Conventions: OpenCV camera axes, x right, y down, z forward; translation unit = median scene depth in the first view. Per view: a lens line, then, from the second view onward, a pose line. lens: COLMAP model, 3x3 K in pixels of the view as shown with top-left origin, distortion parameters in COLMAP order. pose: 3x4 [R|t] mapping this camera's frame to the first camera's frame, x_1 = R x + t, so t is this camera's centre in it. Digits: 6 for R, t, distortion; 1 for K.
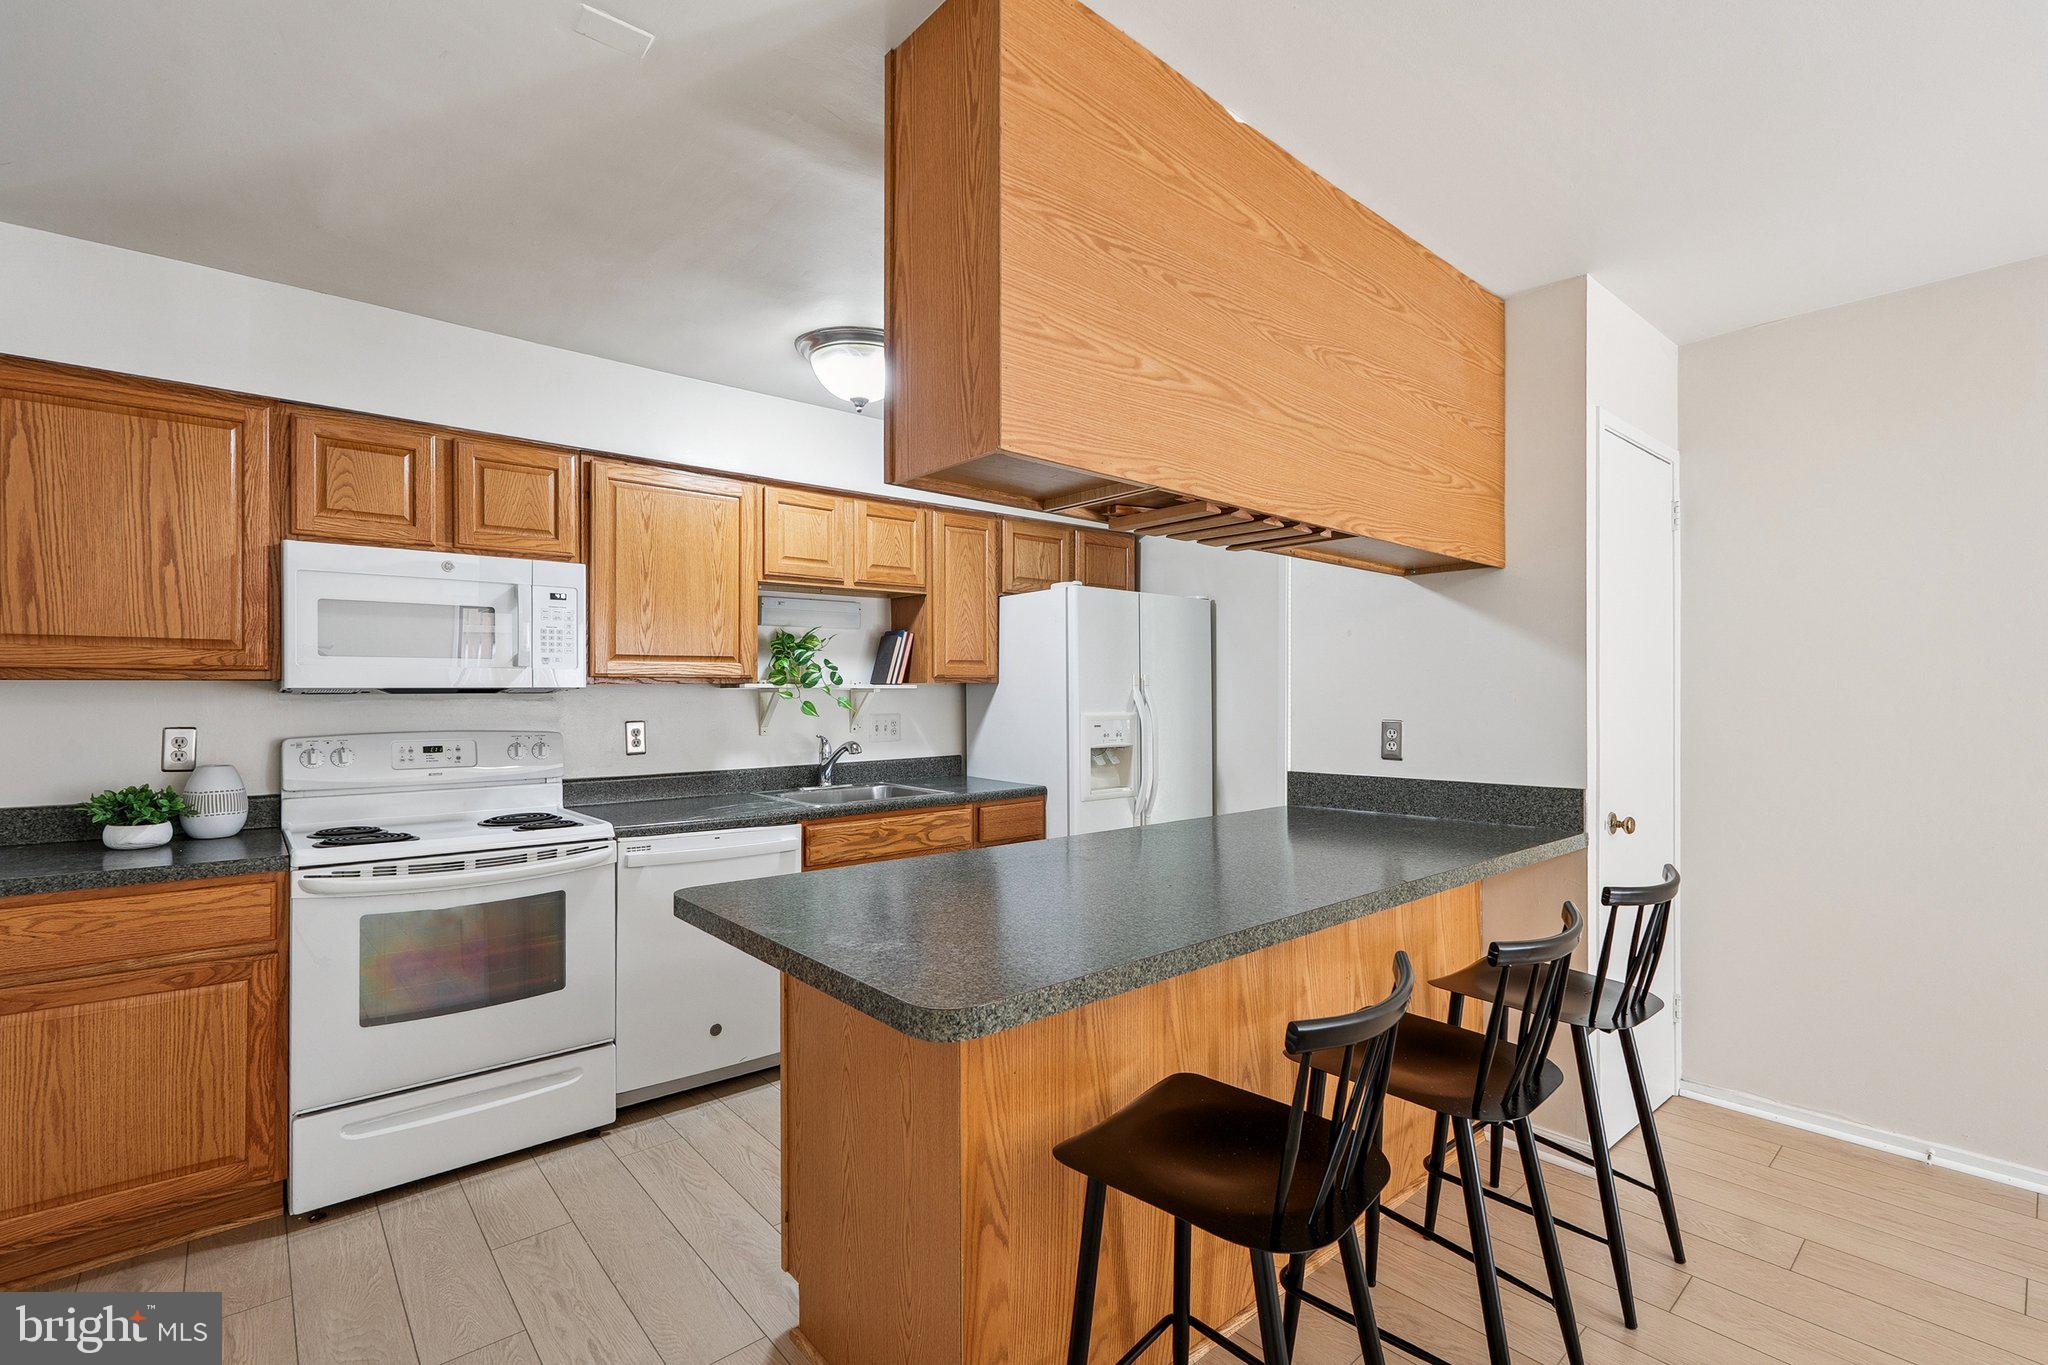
lens RADIAL K [[915.9, 0, 1033.8], [0, 915.9, 694.2], [0, 0, 1]] dist [-0.006209, 0.001290]
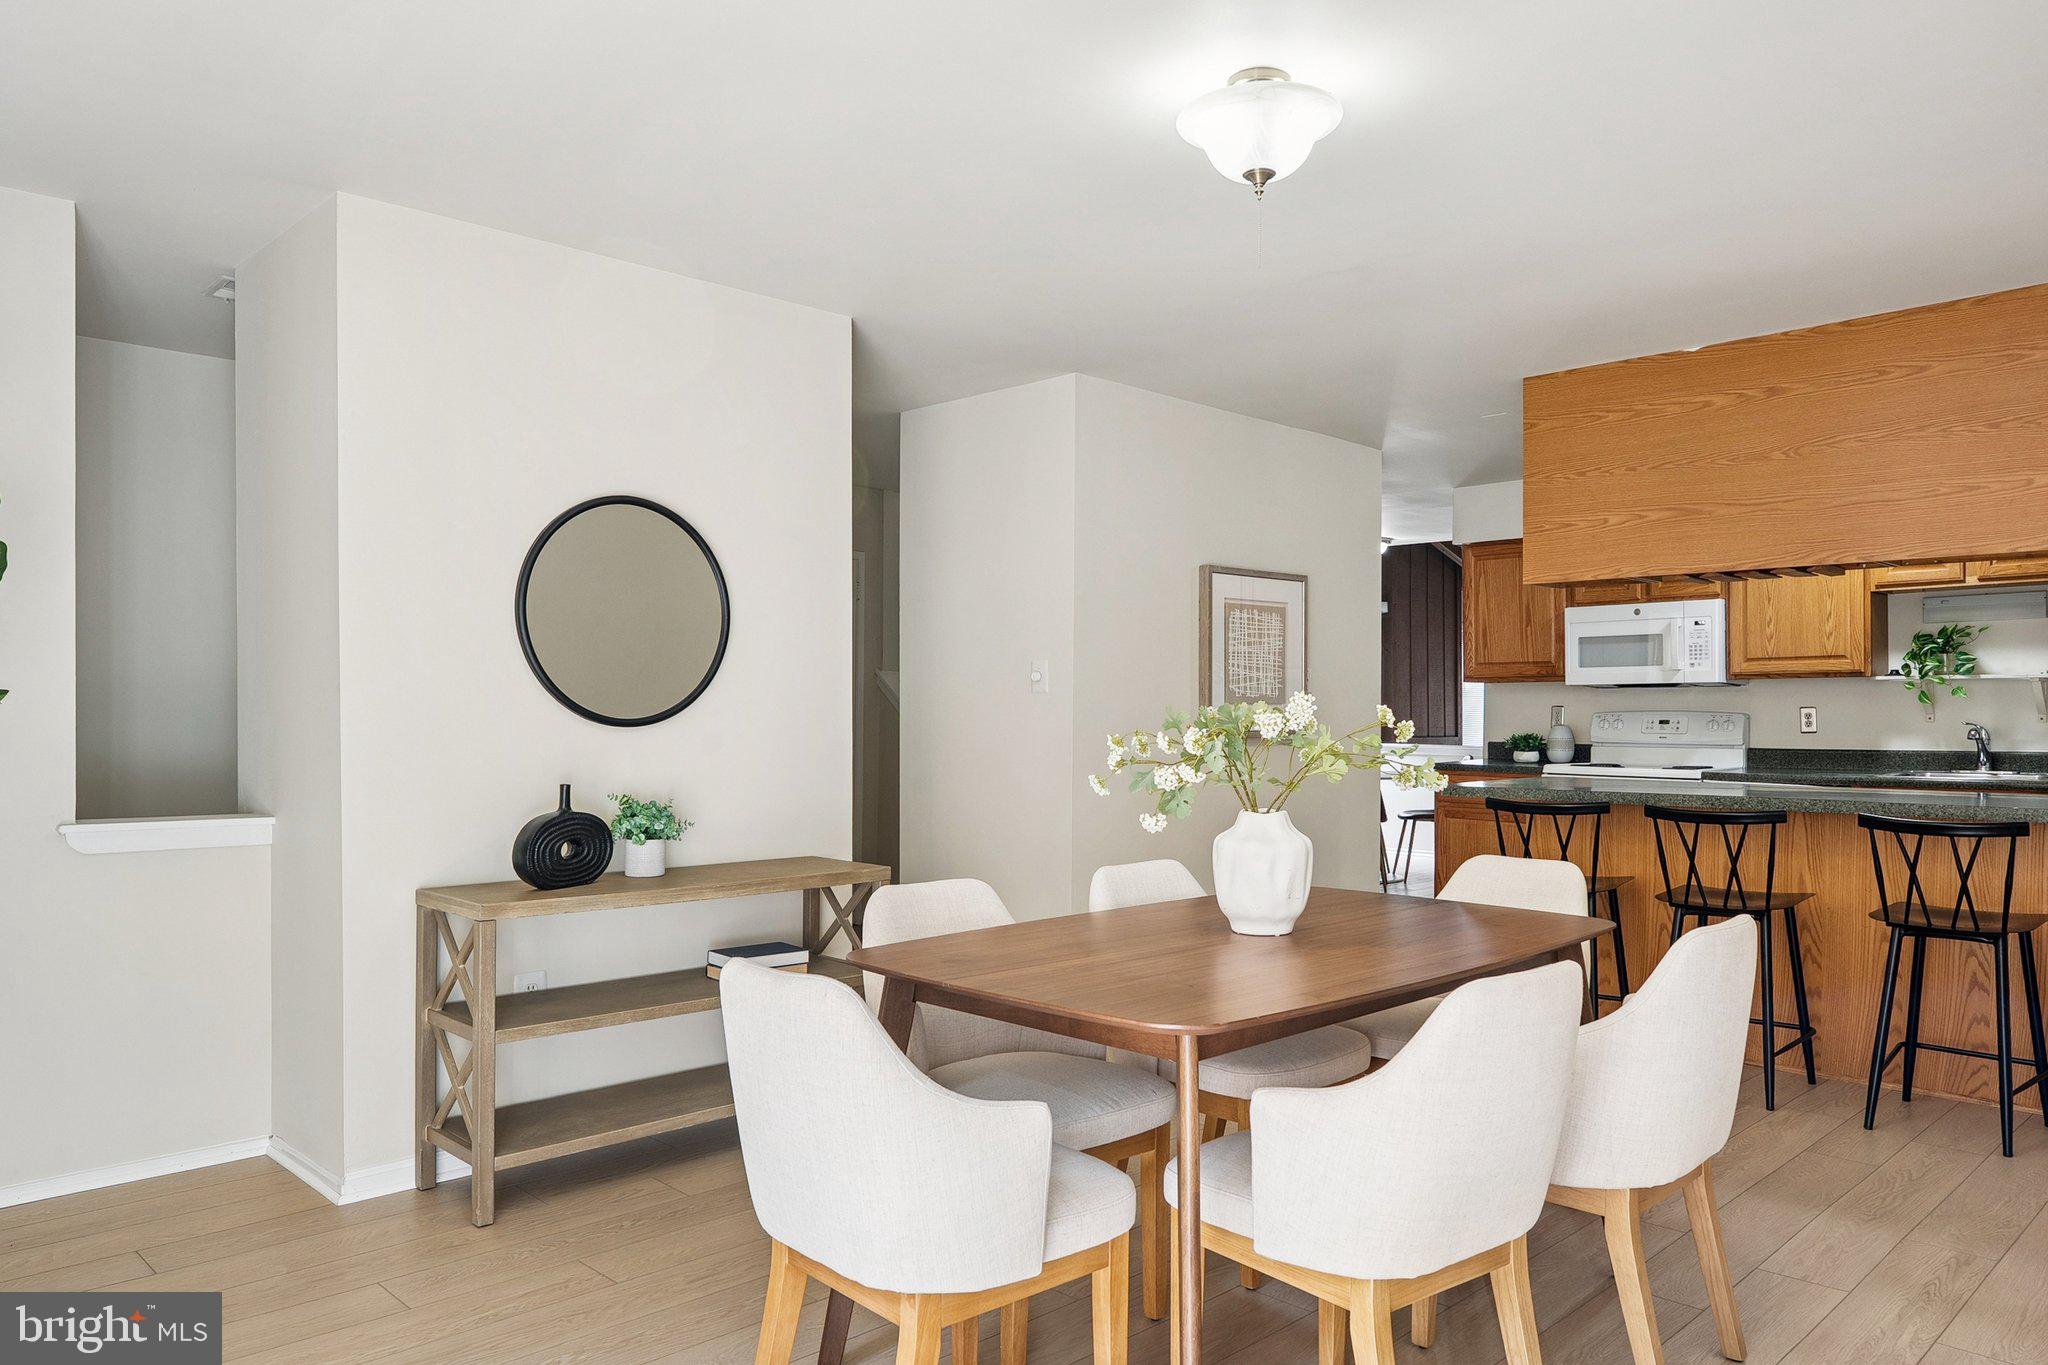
lens RADIAL K [[1369.5, 0, 1024.5], [0, 1369.5, 695.5], [0, 0, 1]] dist [0.003152, 0.001243]
pose [[0.054158, -0.005574, -0.998517, 1.887038], [0.003471, 0.999979, -0.005394, 0.025625], [0.998526, -0.003174, 0.054176, -0.284105]]
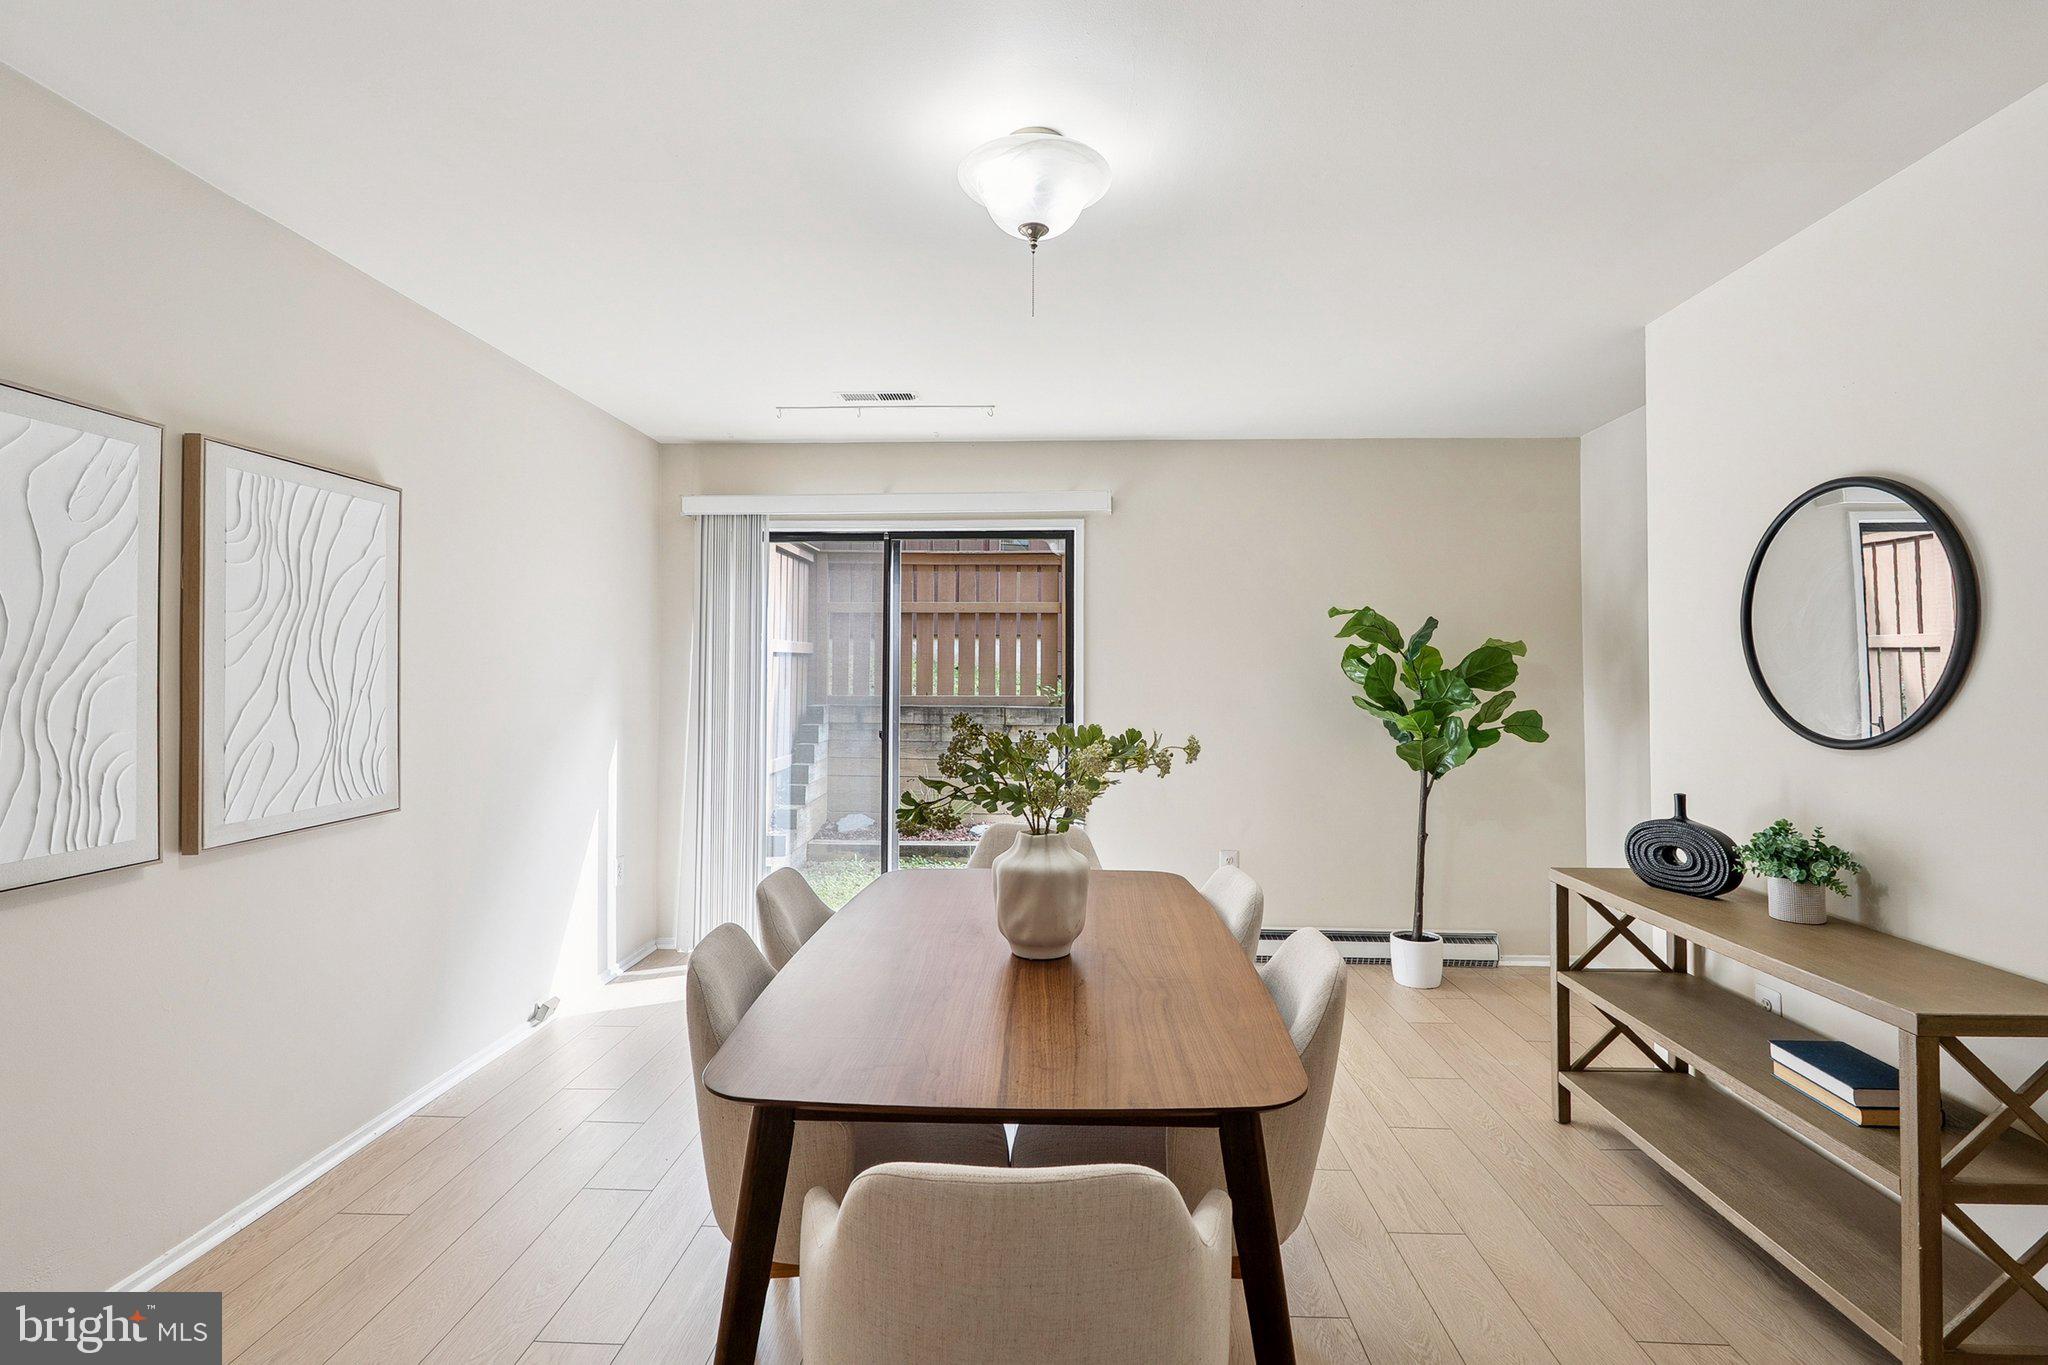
lens RADIAL K [[915.9, 0, 1016.1], [0, 915.9, 661.0], [0, 0, 1]] dist [-0.006209, 0.001290]
pose [[-0.728482, 0.016128, 0.684875, 0.391426], [-0.004799, 0.999578, -0.028643, -0.003346], [-0.685048, -0.024152, -0.728098, 0.485588]]
